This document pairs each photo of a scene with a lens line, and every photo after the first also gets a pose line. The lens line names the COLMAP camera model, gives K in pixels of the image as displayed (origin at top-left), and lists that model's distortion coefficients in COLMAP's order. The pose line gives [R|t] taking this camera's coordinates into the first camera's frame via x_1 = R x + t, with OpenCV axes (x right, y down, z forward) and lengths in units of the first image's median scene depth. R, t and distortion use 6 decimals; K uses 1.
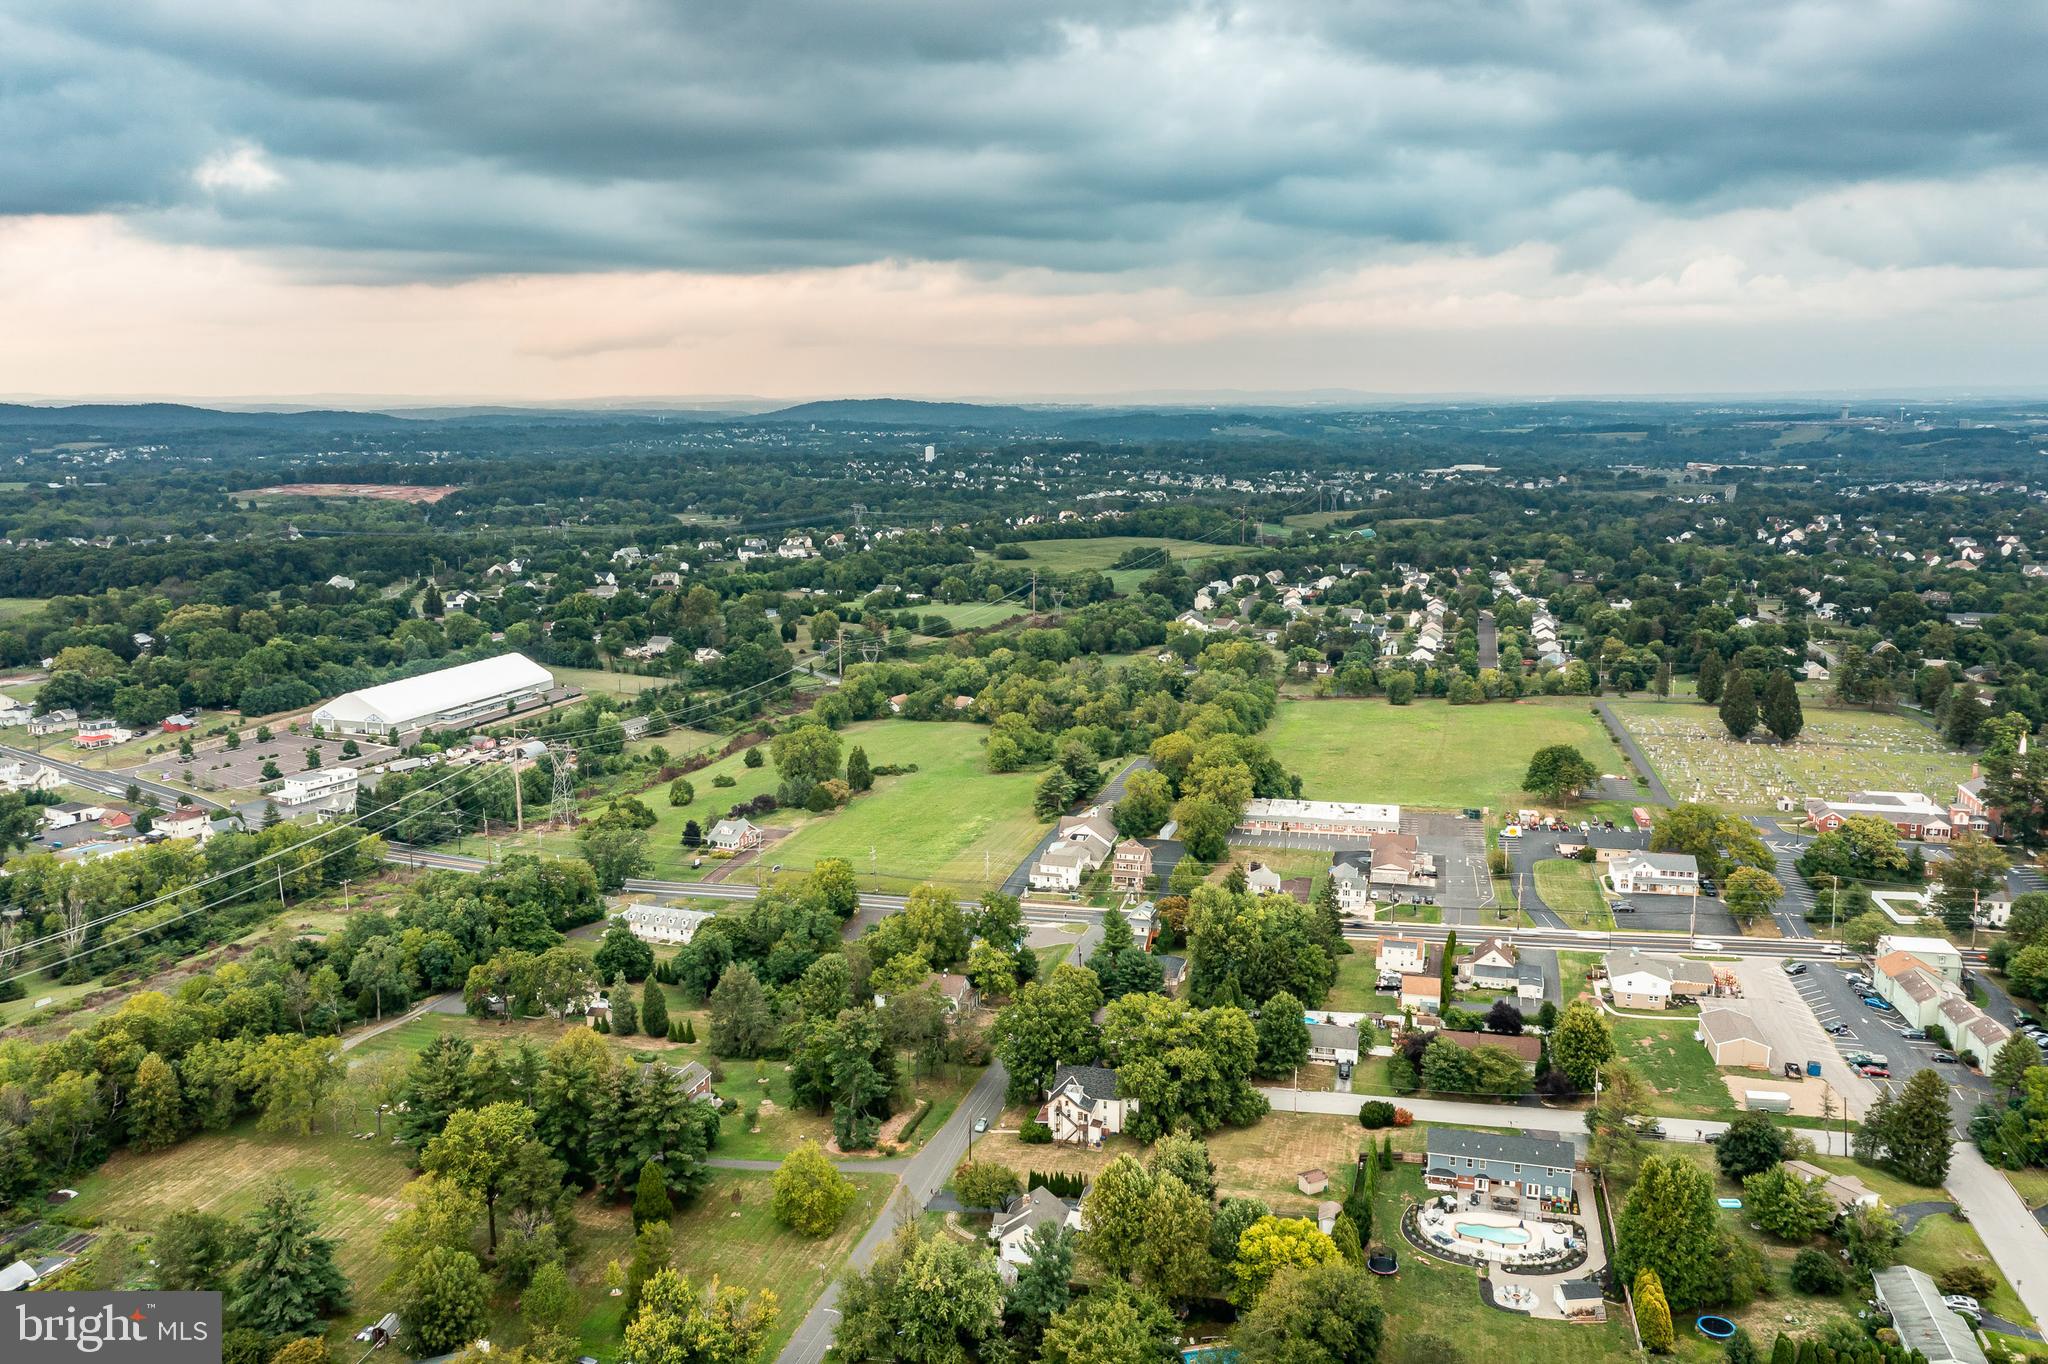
lens RADIAL K [[1671.7, 0, 1024.0], [0, 1671.7, 682.0], [0, 0, 1]] dist [-0.001658, 0.063277]
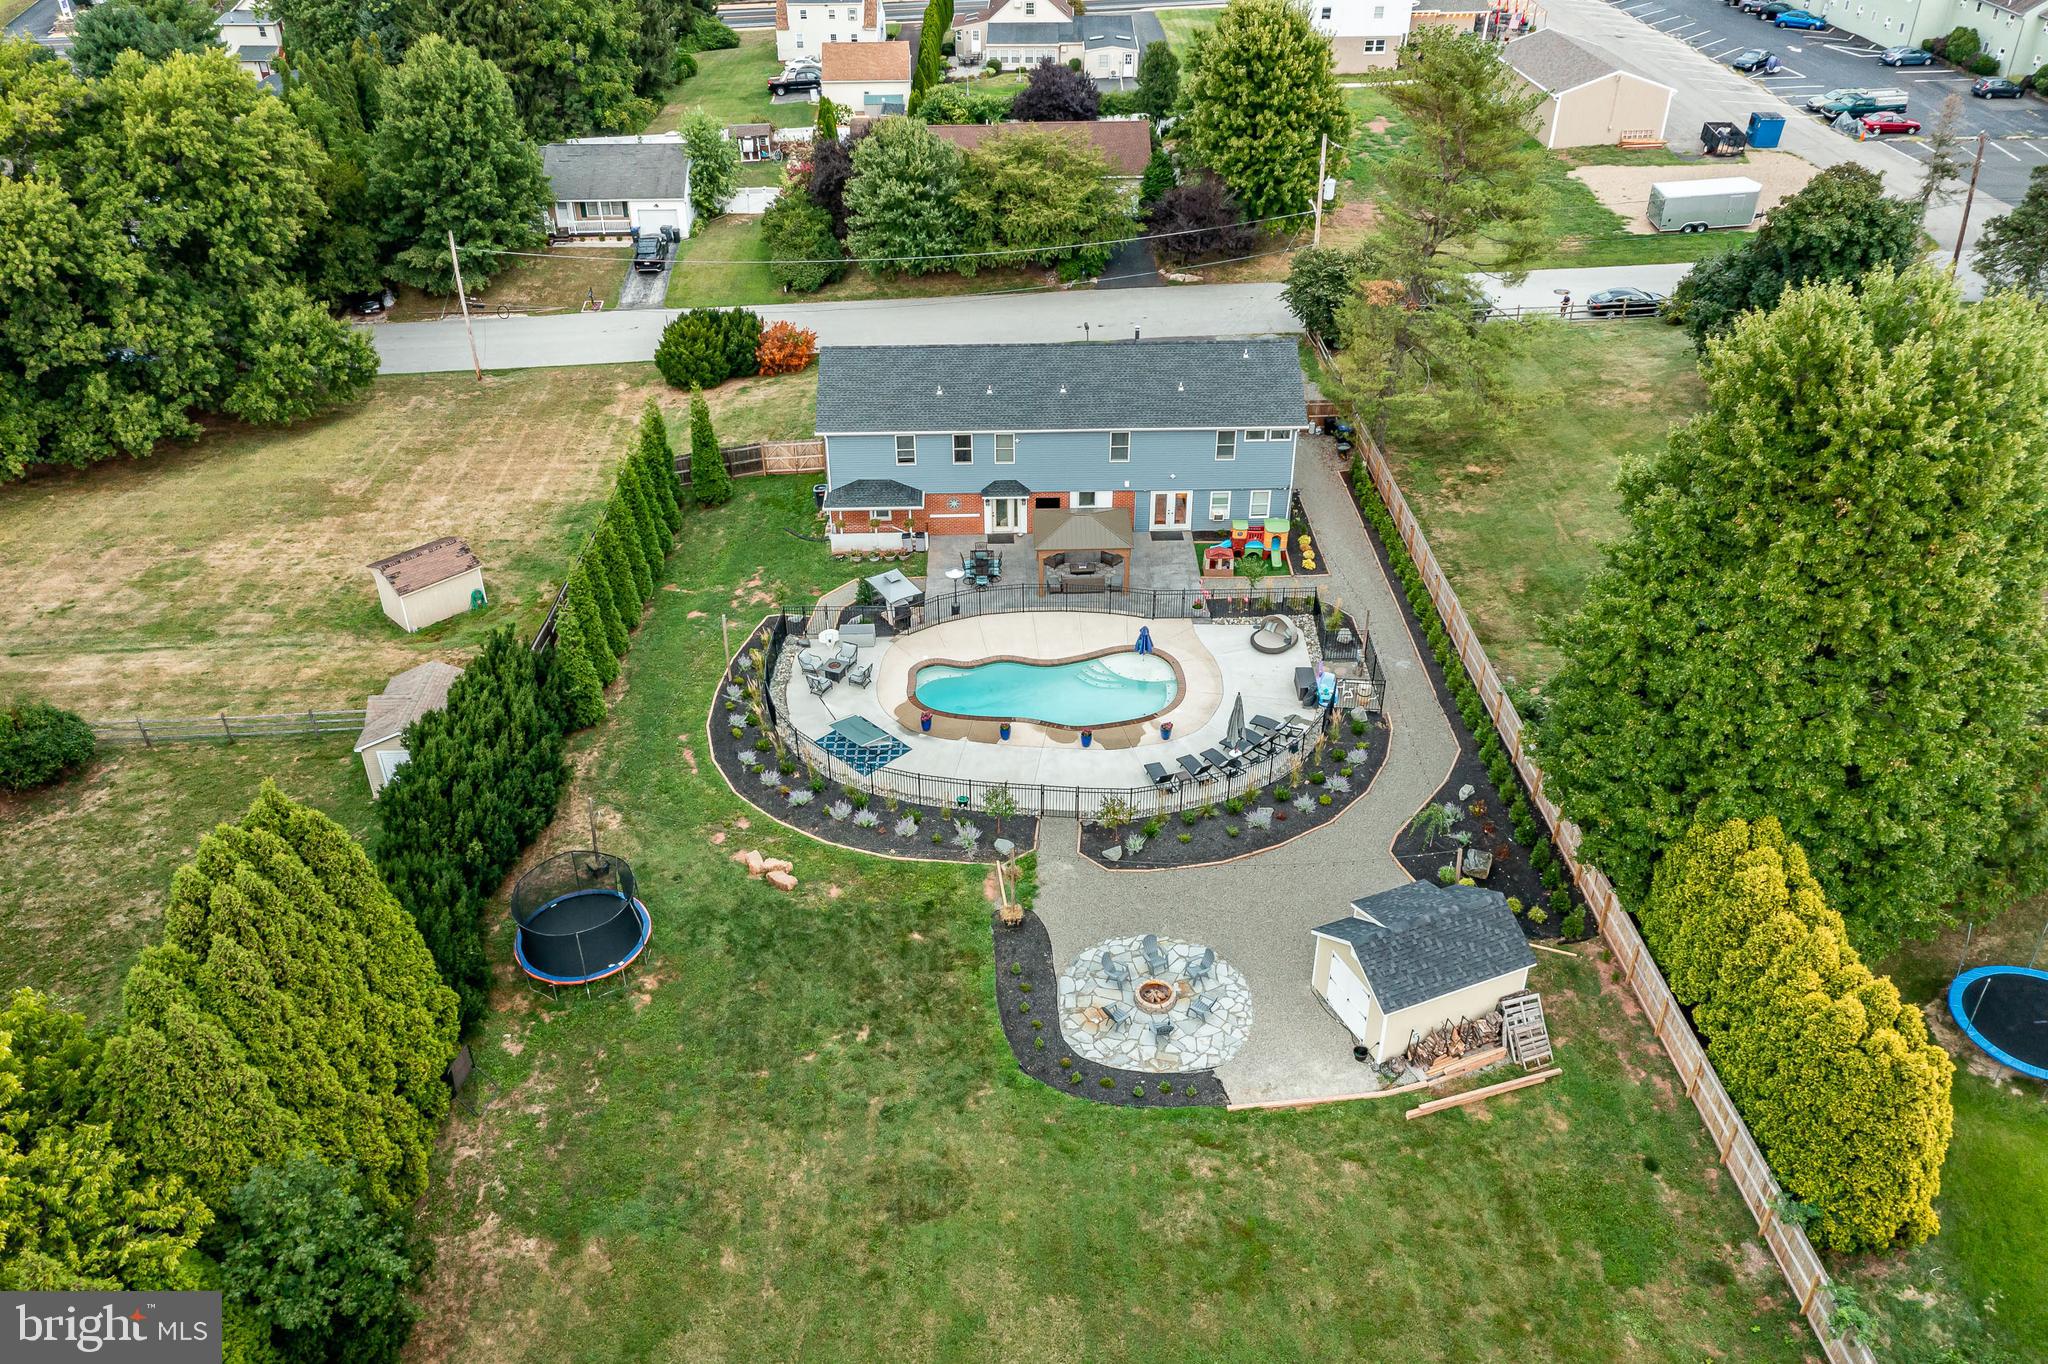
lens RADIAL K [[1671.7, 0, 1024.0], [0, 1671.7, 682.0], [0, 0, 1]] dist [-0.001658, 0.063277]
pose [[0.962875, -0.152745, 0.222576, 0.198871], [0.055111, 0.918384, 0.391834, 0.204112], [-0.264260, -0.365021, 0.892707, 0.698708]]
